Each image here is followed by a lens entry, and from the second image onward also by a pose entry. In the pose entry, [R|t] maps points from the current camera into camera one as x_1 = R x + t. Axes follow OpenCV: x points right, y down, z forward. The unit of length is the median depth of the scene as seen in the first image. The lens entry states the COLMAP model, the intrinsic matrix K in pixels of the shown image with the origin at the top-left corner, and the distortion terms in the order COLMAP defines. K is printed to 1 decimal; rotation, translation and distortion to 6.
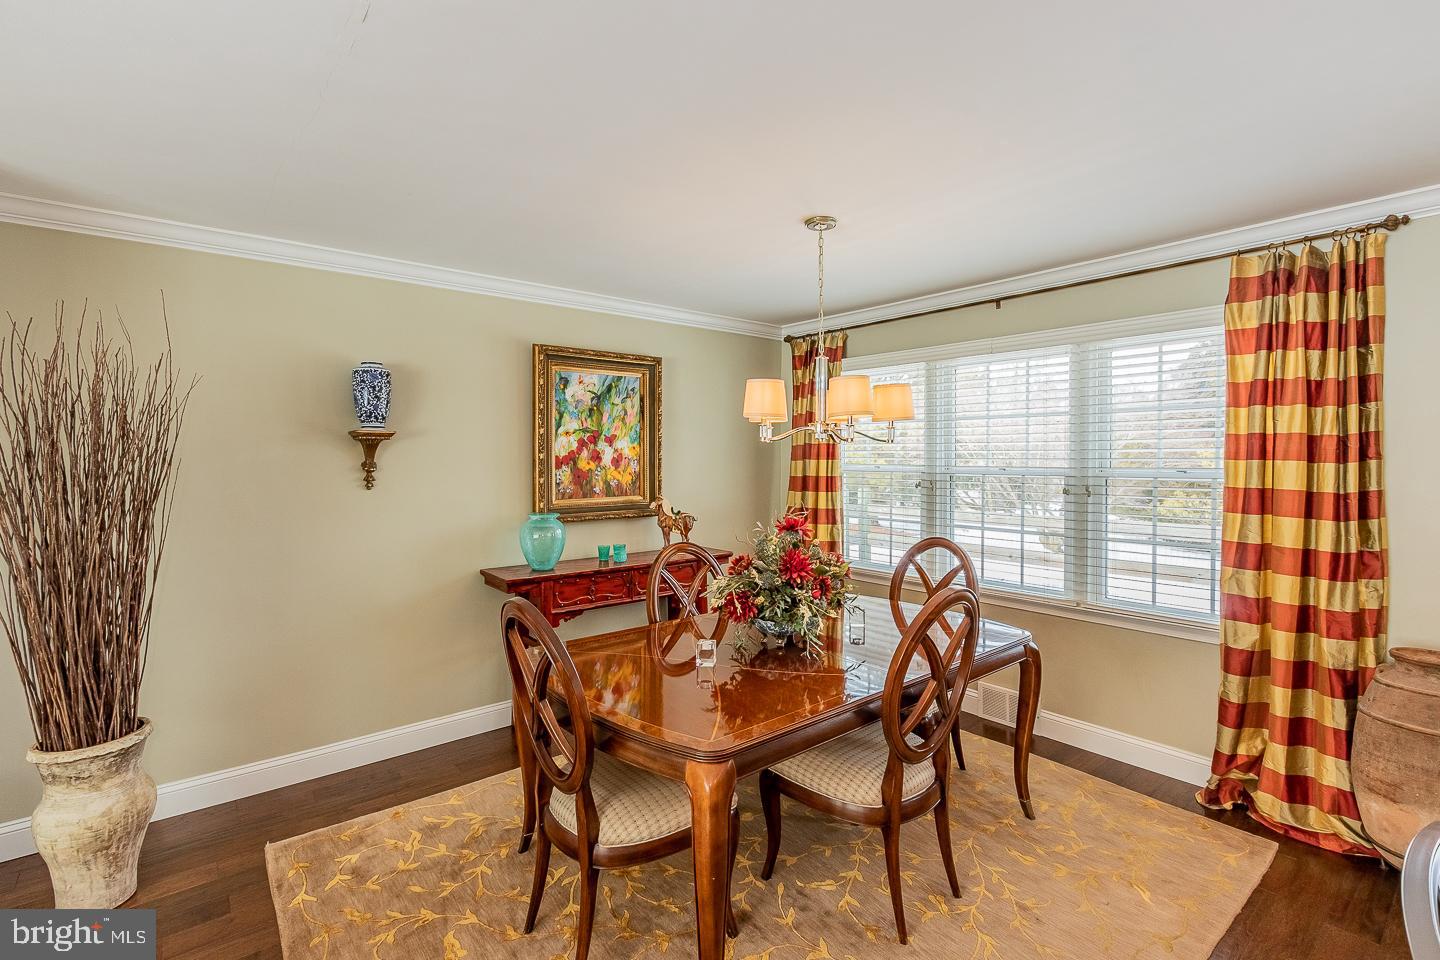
lens RADIAL K [[649.9, 0, 663.2], [0, 649.9, 463.3], [0, 0, 1]] dist [-0.002004, -0.000934]
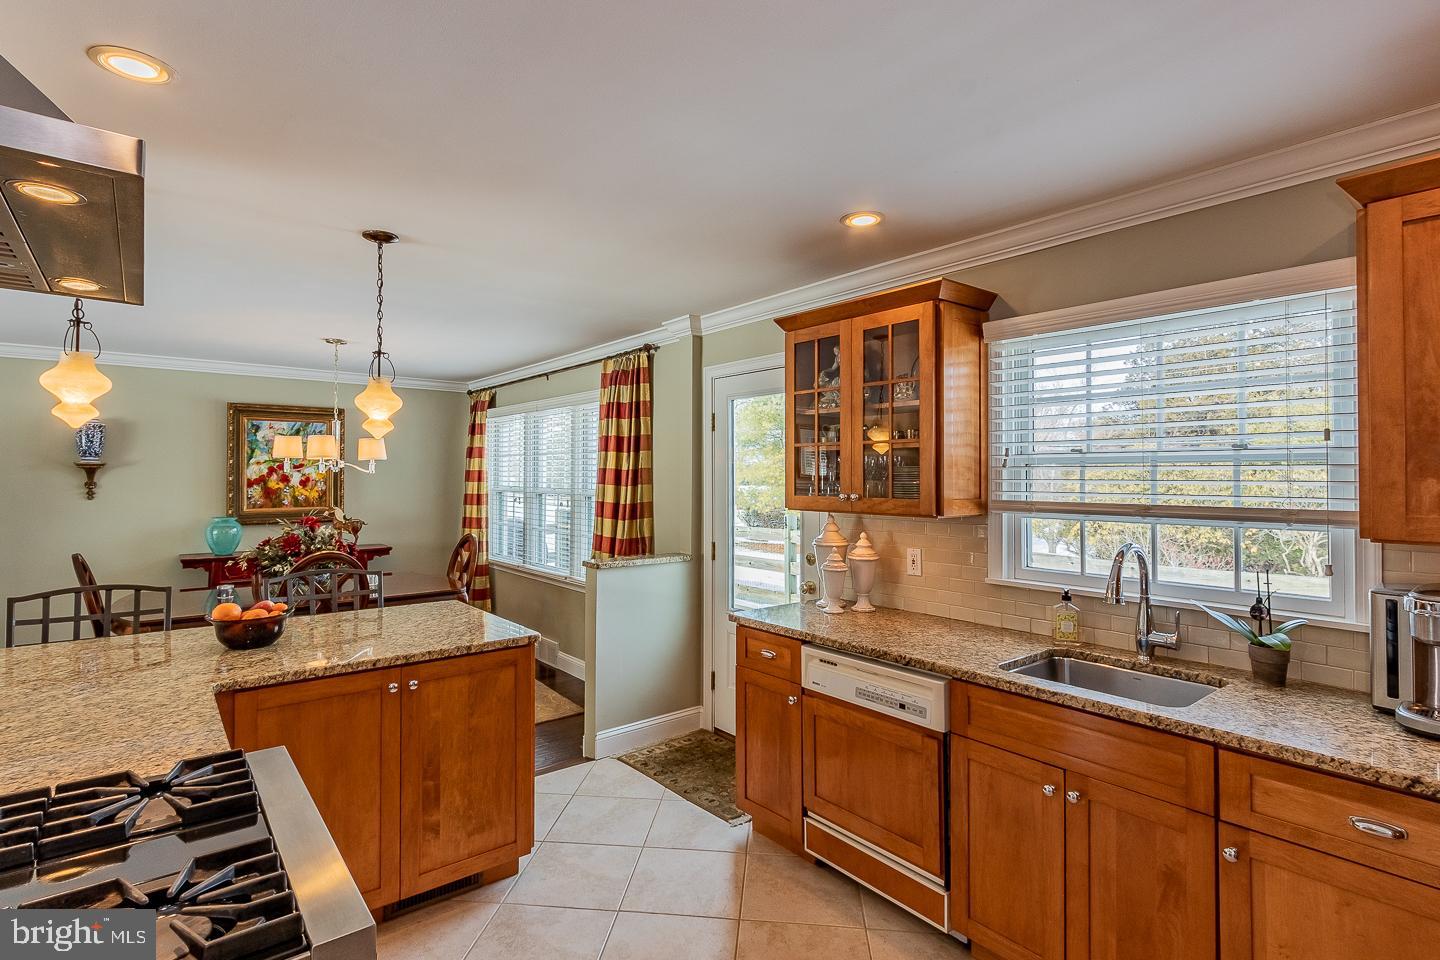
lens RADIAL K [[678.0, 0, 666.3], [0, 678.0, 469.4], [0, 0, 1]] dist [-0.001190, -0.000425]
pose [[0.999869, 0.005815, 0.015103, 0.733722], [-0.005512, 0.999785, -0.020012, -0.006611], [-0.015216, 0.019926, 0.999686, -0.522017]]
